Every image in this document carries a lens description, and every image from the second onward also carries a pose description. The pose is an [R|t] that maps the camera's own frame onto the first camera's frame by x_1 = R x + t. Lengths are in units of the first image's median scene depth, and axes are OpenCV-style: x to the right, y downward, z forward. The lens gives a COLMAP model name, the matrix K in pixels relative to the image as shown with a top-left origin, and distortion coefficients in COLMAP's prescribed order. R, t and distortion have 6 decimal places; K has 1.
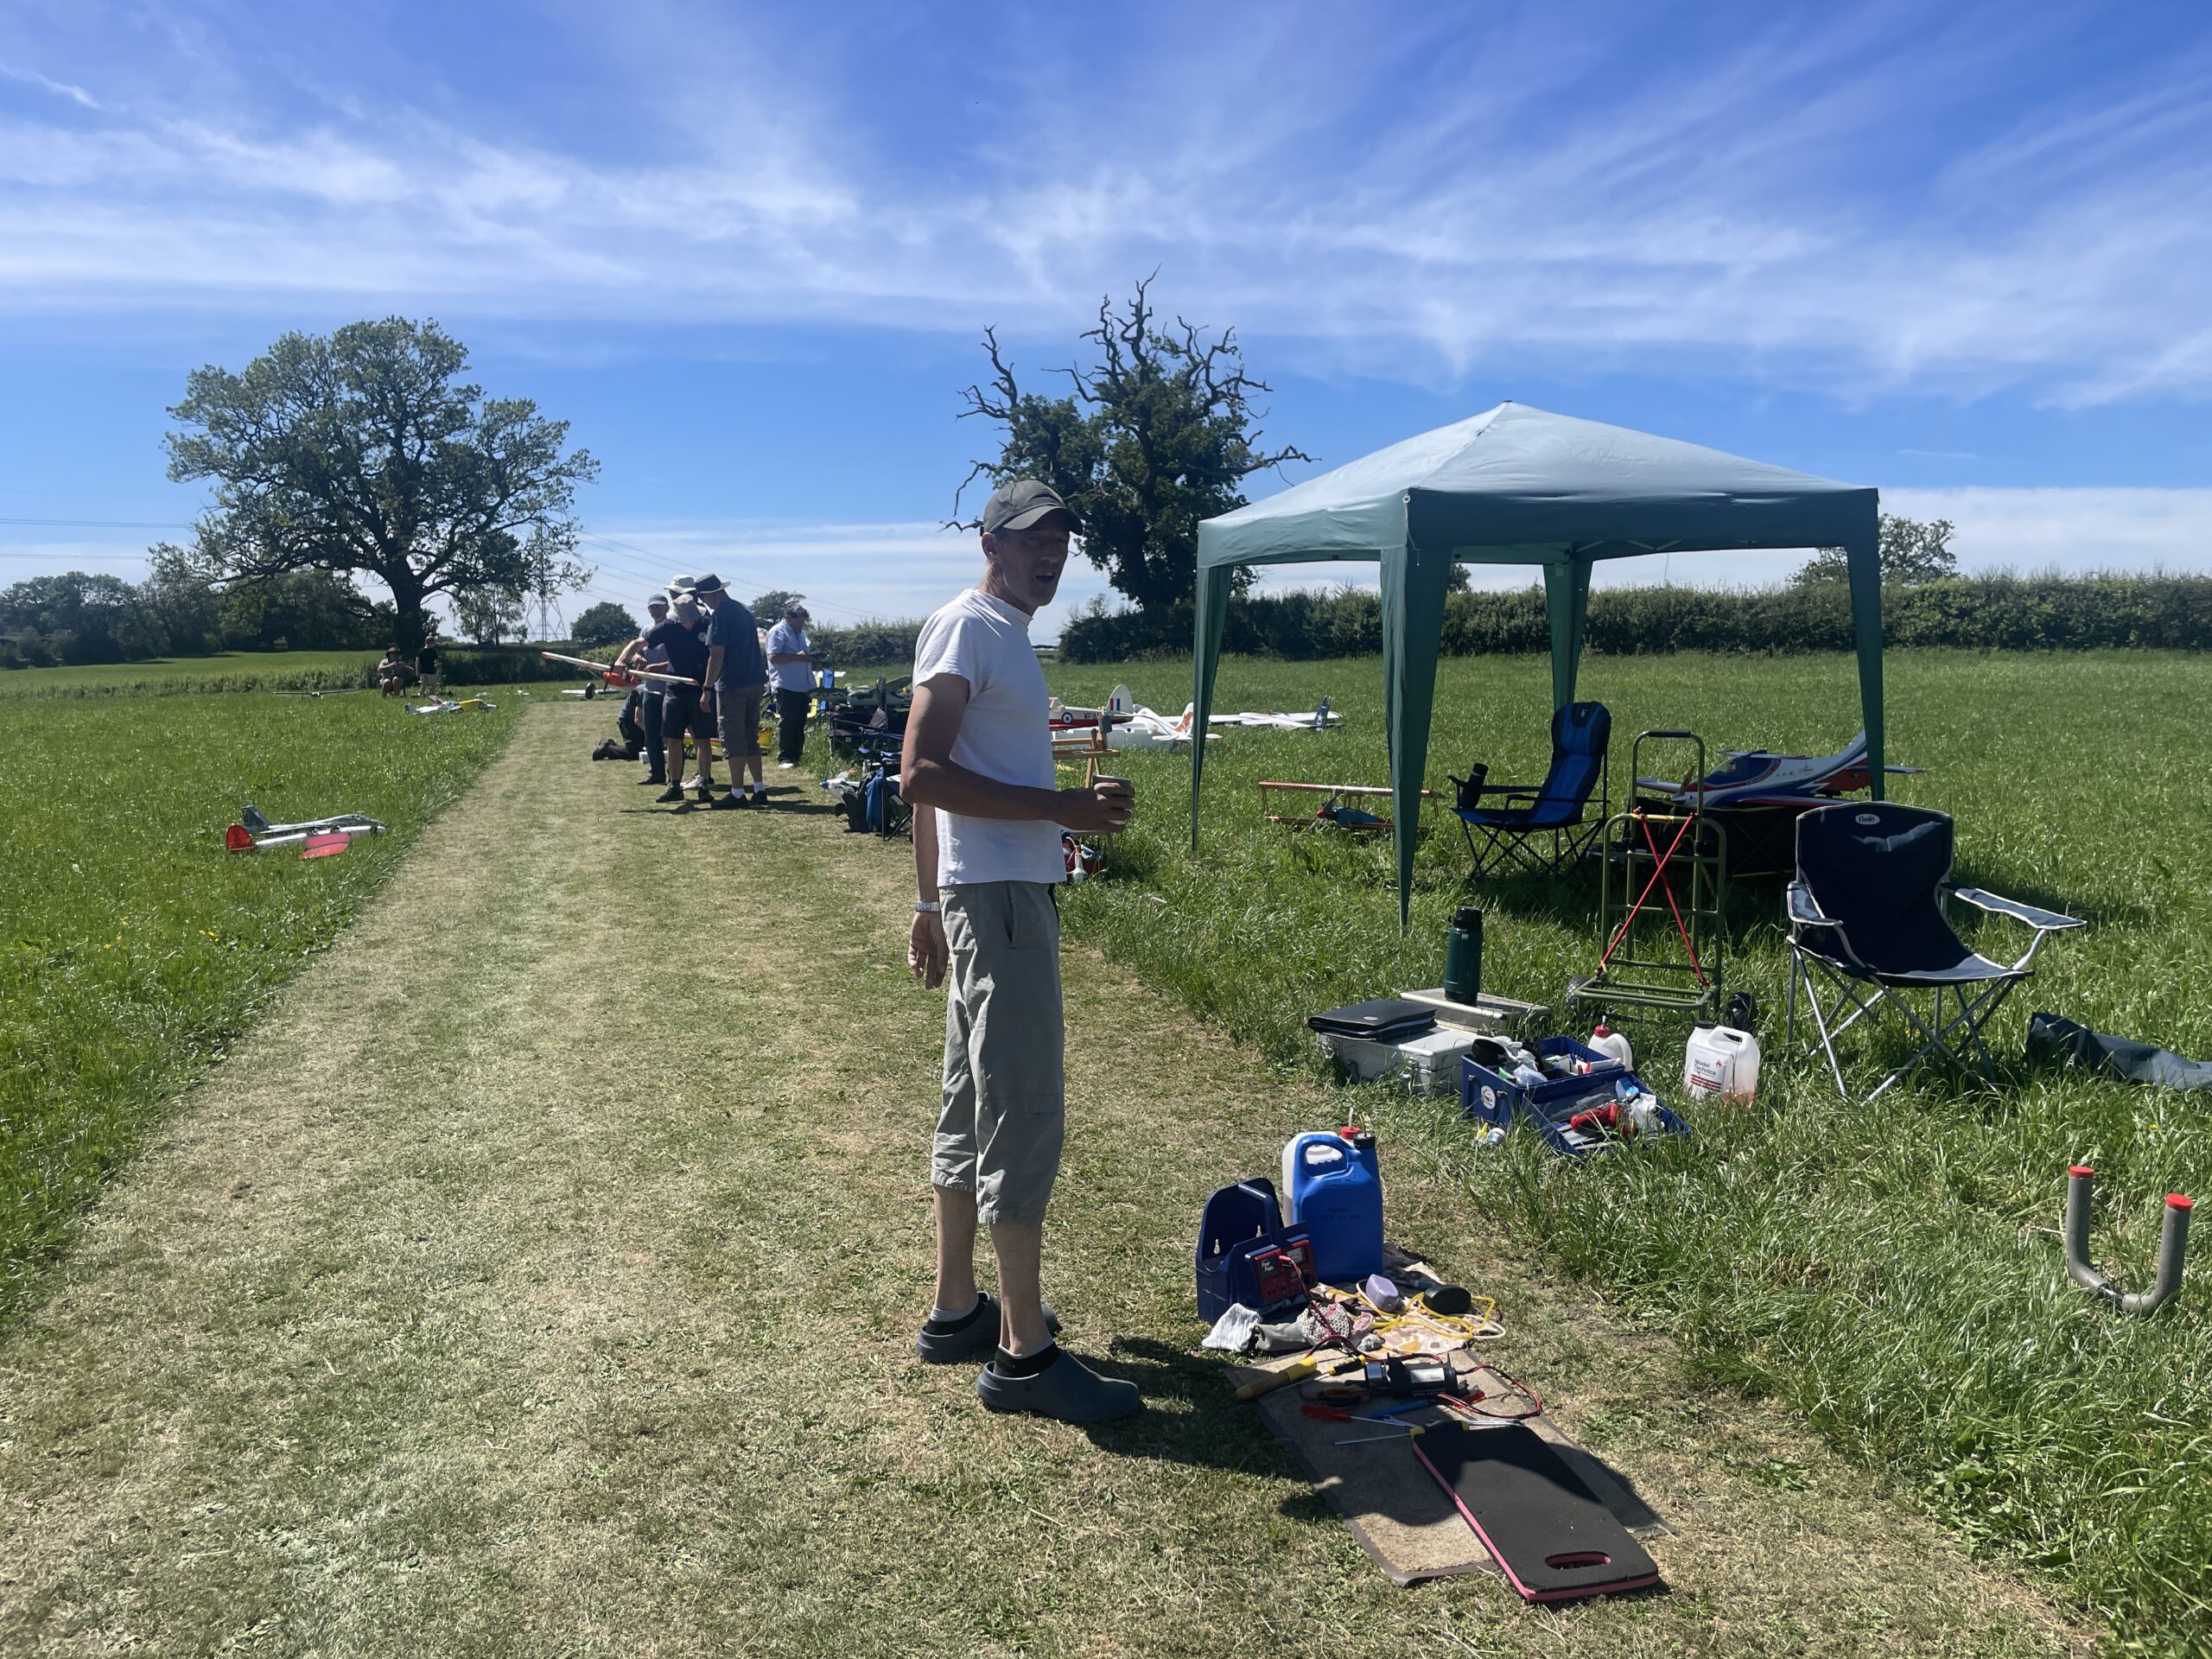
lens RADIAL K [[1645.3, 0, 1106.0], [0, 1645.3, 829.5], [0, 0, 1]] dist [0.074423, -0.112121]
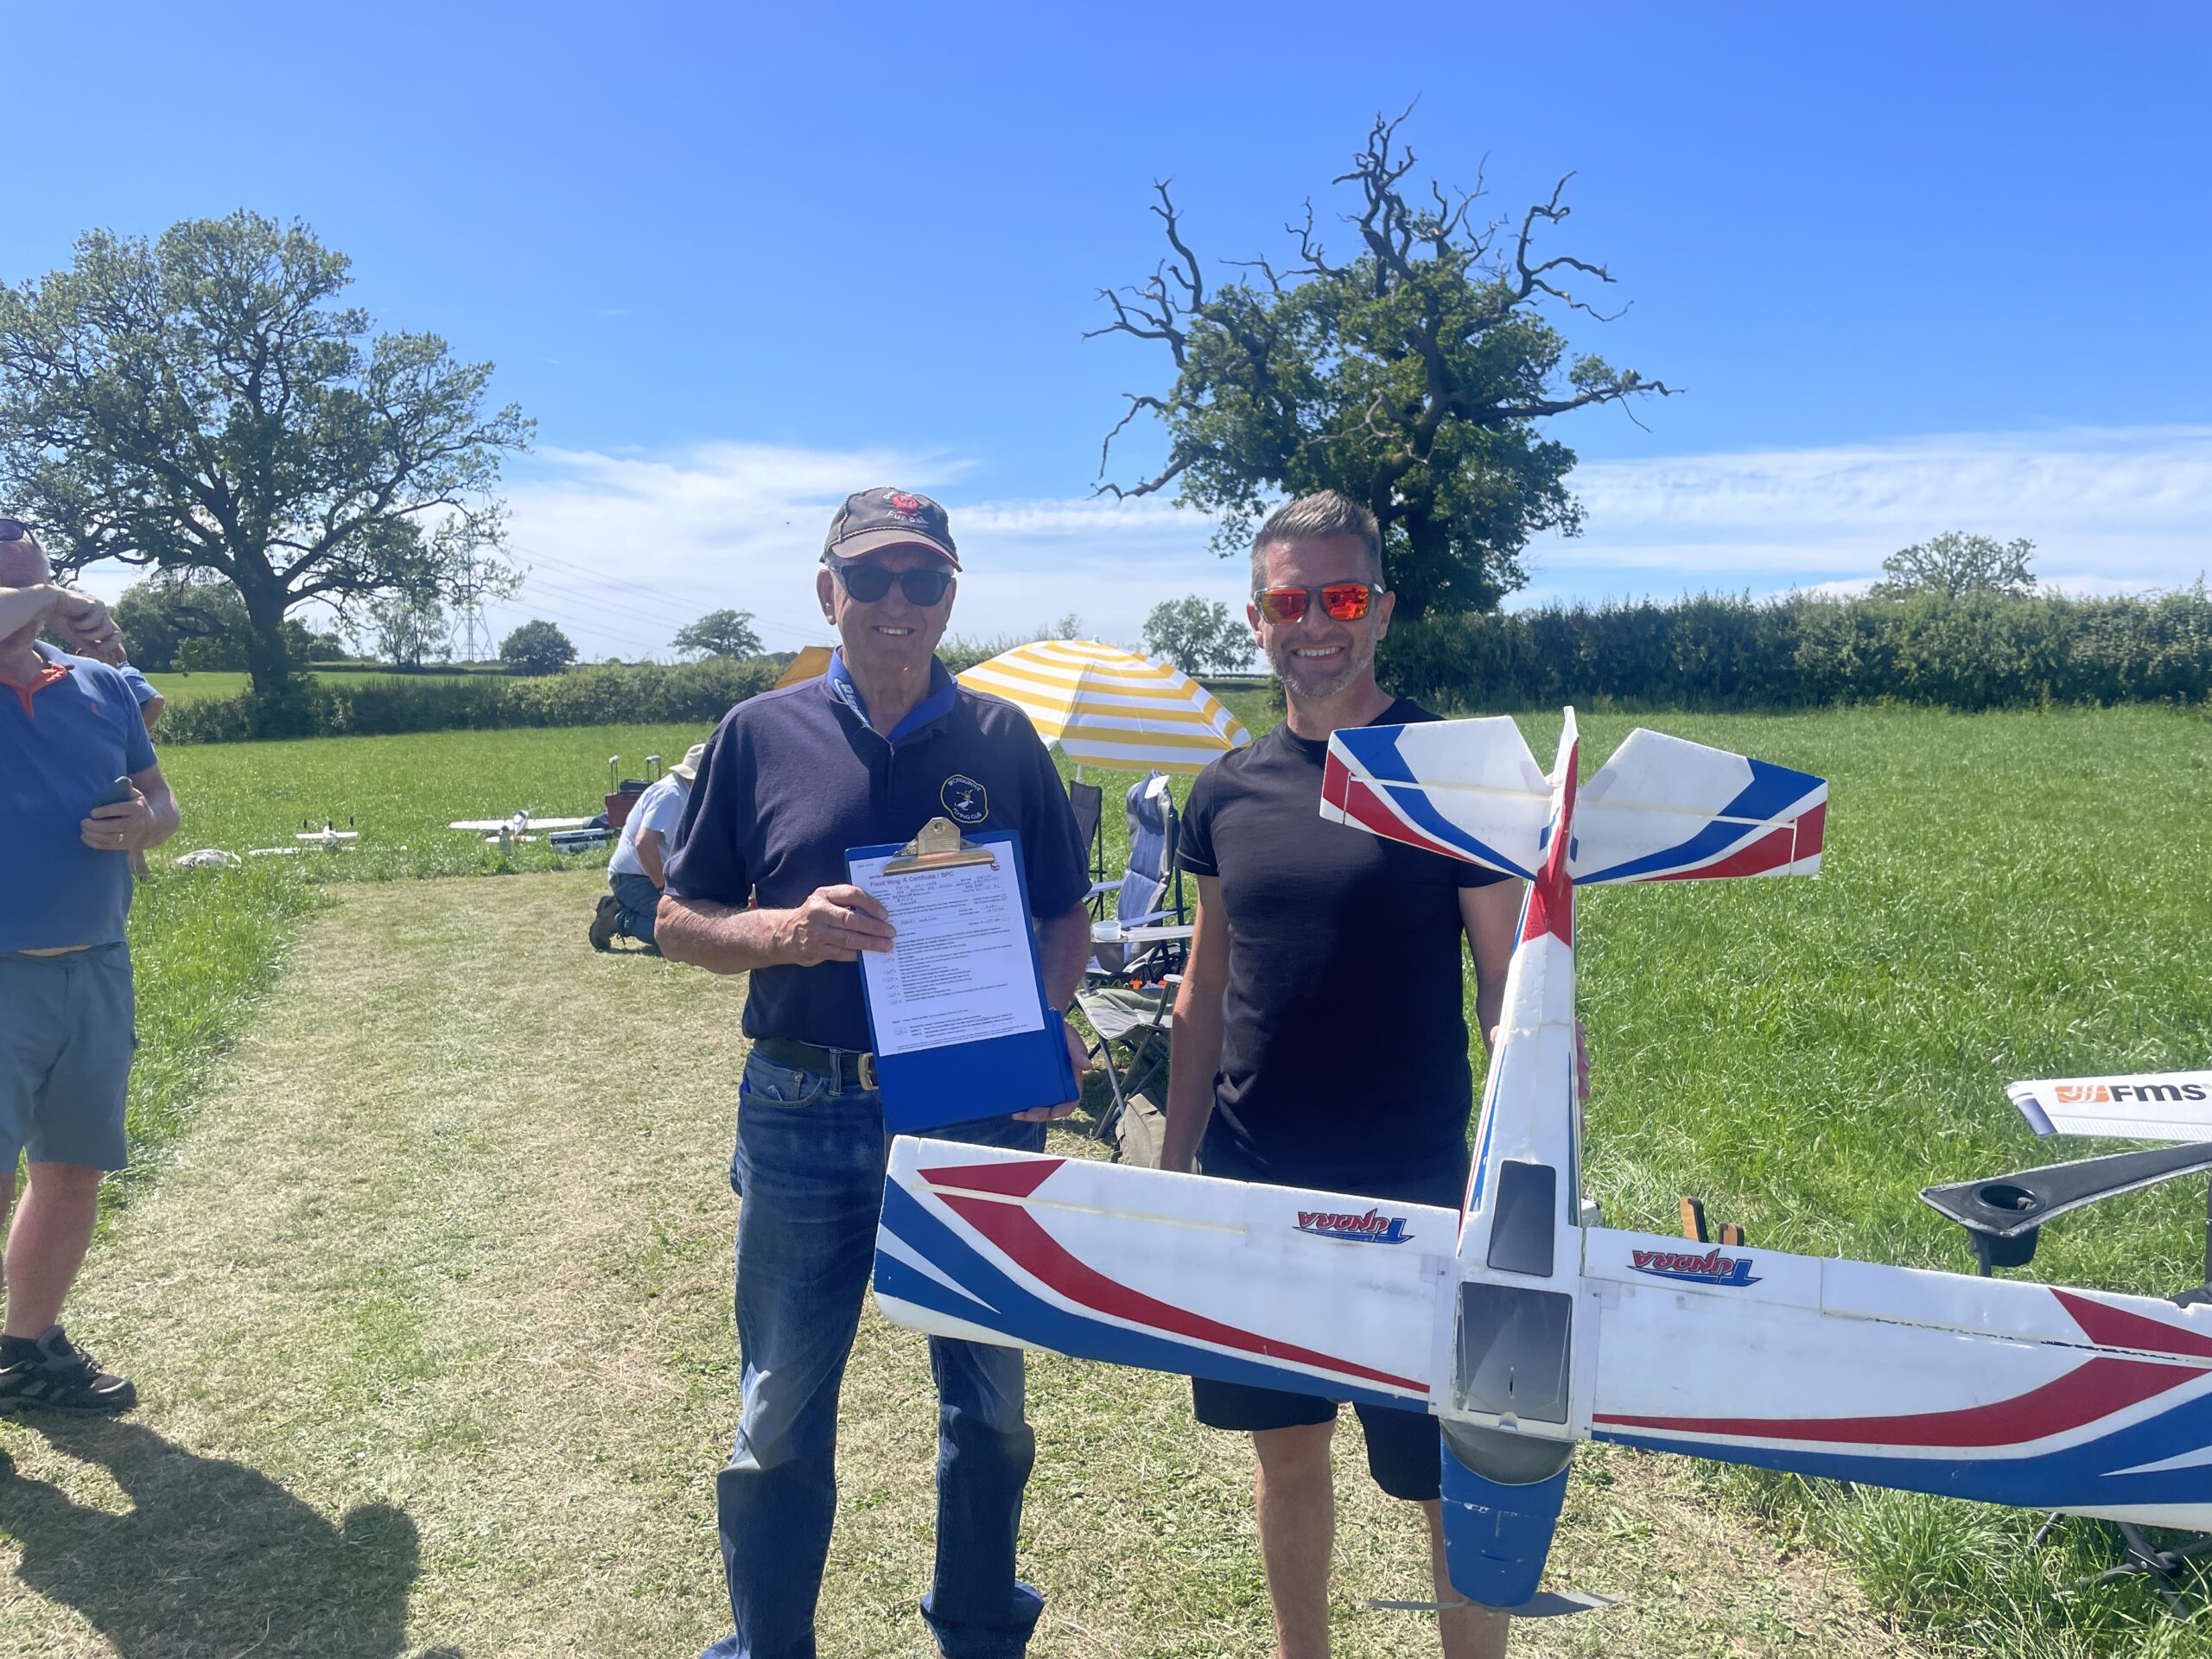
lens RADIAL K [[1493.9, 0, 1106.0], [0, 1493.9, 829.5], [0, 0, 1]] dist [0.058269, -0.102153]
pose [[0.997577, -0.003431, 0.069479, -0.104035], [0.003586, 0.999991, -0.002111, -0.040586], [-0.069472, 0.002355, 0.997581, 0.329799]]
